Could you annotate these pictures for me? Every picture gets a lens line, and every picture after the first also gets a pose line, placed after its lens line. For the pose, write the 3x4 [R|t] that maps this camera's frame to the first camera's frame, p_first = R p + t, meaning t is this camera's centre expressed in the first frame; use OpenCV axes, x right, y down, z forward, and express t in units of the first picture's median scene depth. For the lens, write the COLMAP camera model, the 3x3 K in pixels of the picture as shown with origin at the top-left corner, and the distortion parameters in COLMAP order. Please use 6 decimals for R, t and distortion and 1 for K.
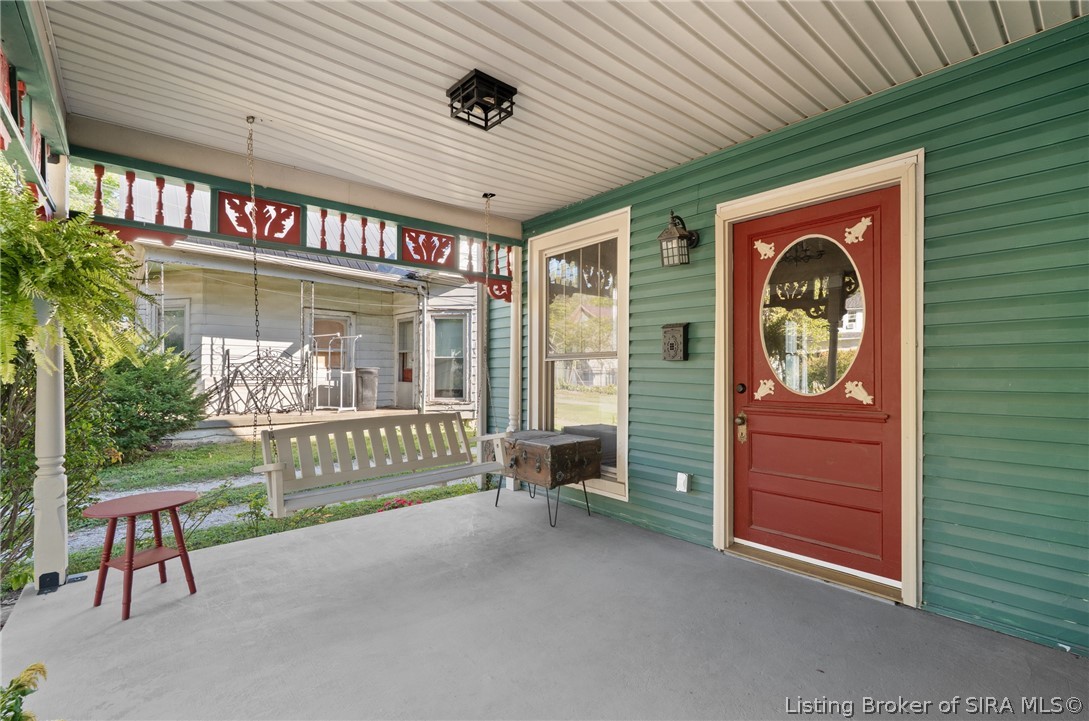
lens RADIAL K [[482.6, 0, 544.6], [0, 482.6, 366.6], [0, 0, 1]] dist [-0.001745, -0.000317]
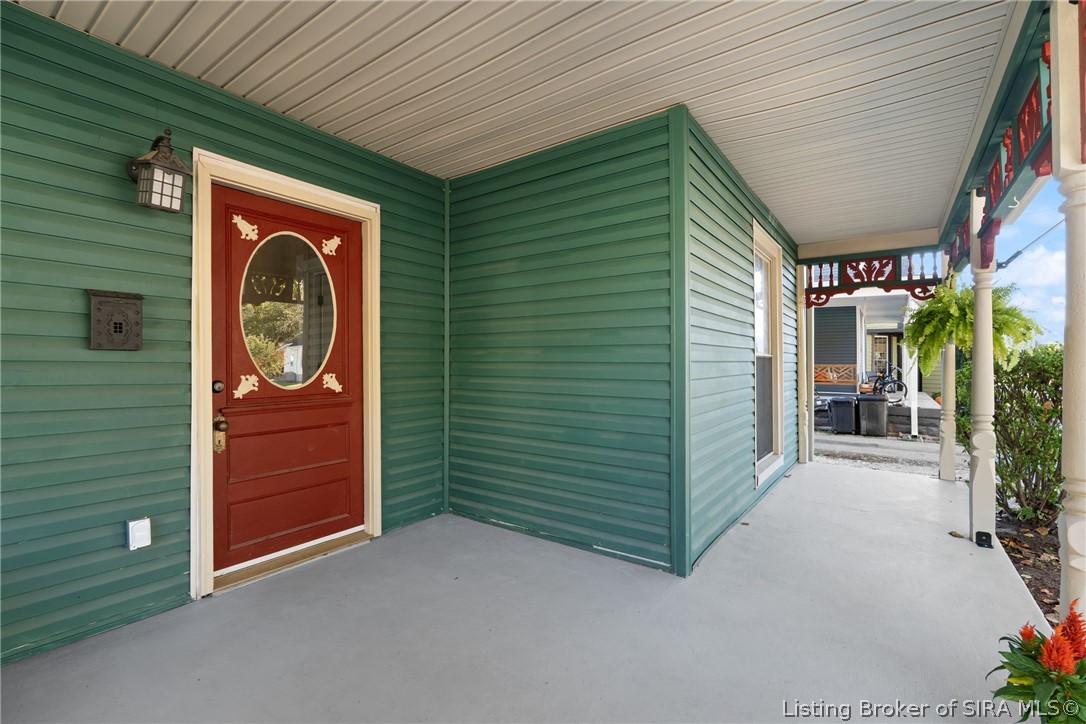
lens RADIAL K [[488.0, 0, 543.0], [0, 488.0, 362.0], [0, 0, 1]] dist [0.000956, 0.000188]
pose [[-0.233812, 0.005321, 0.972267, -0.536019], [0.000582, 0.999986, -0.005333, 0.008009], [-0.972282, -0.000681, -0.233811, 0.665679]]
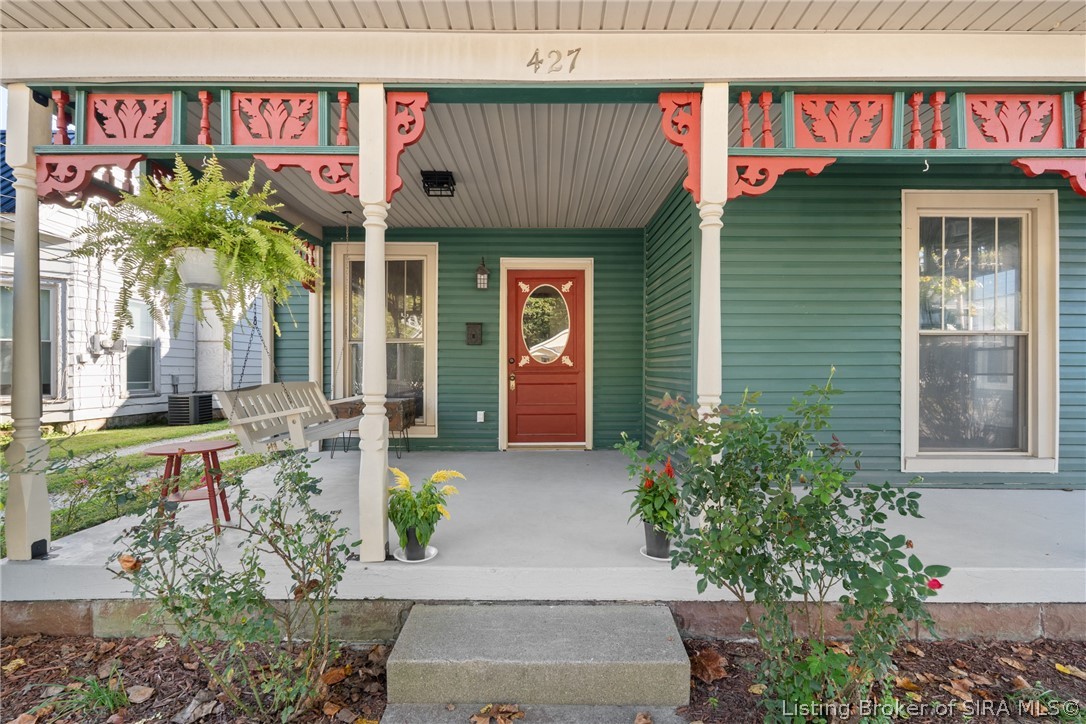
lens RADIAL K [[505.7, 0, 538.2], [0, 505.7, 363.1], [0, 0, 1]] dist [0.002534, 0.000619]
pose [[0.657323, 0.010979, 0.753529, -0.986851], [-0.004672, 0.999934, -0.010494, 0.074877], [-0.753594, 0.003378, 0.657331, -0.342552]]
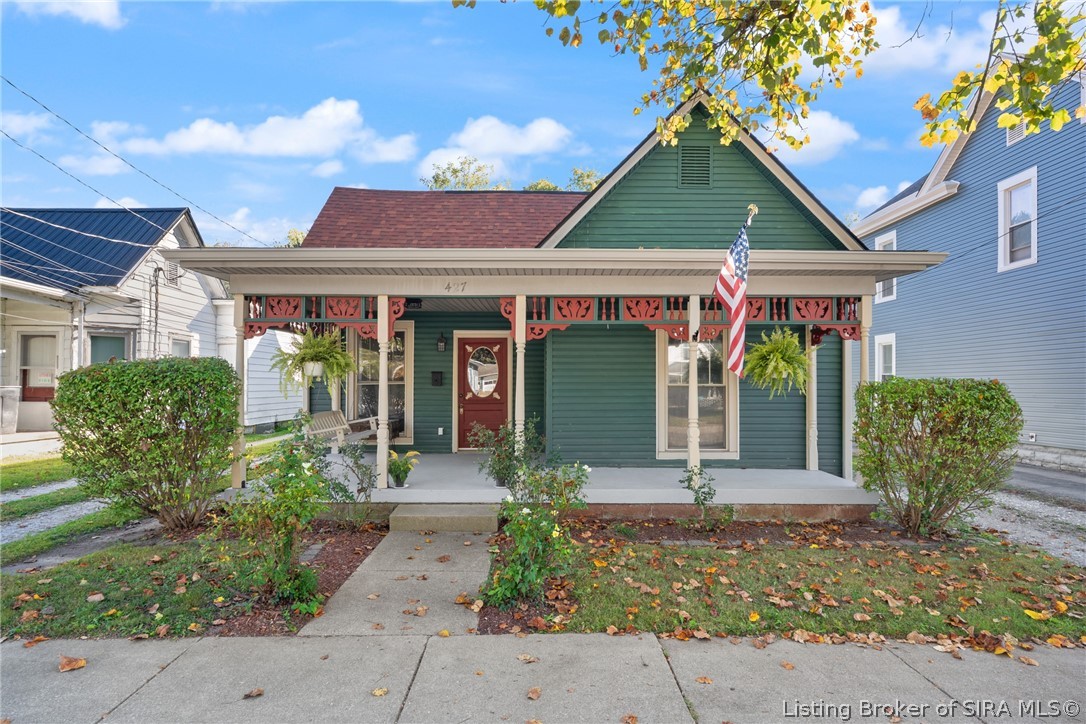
lens RADIAL K [[586.7, 0, 543.0], [0, 586.7, 362.0], [0, 0, 1]] dist [-0.001874, -0.000182]
pose [[0.654452, 0.025198, 0.755684, -1.946363], [-0.003547, 0.999536, -0.030257, -0.051509], [-0.756096, 0.017121, 0.654237, -1.683864]]
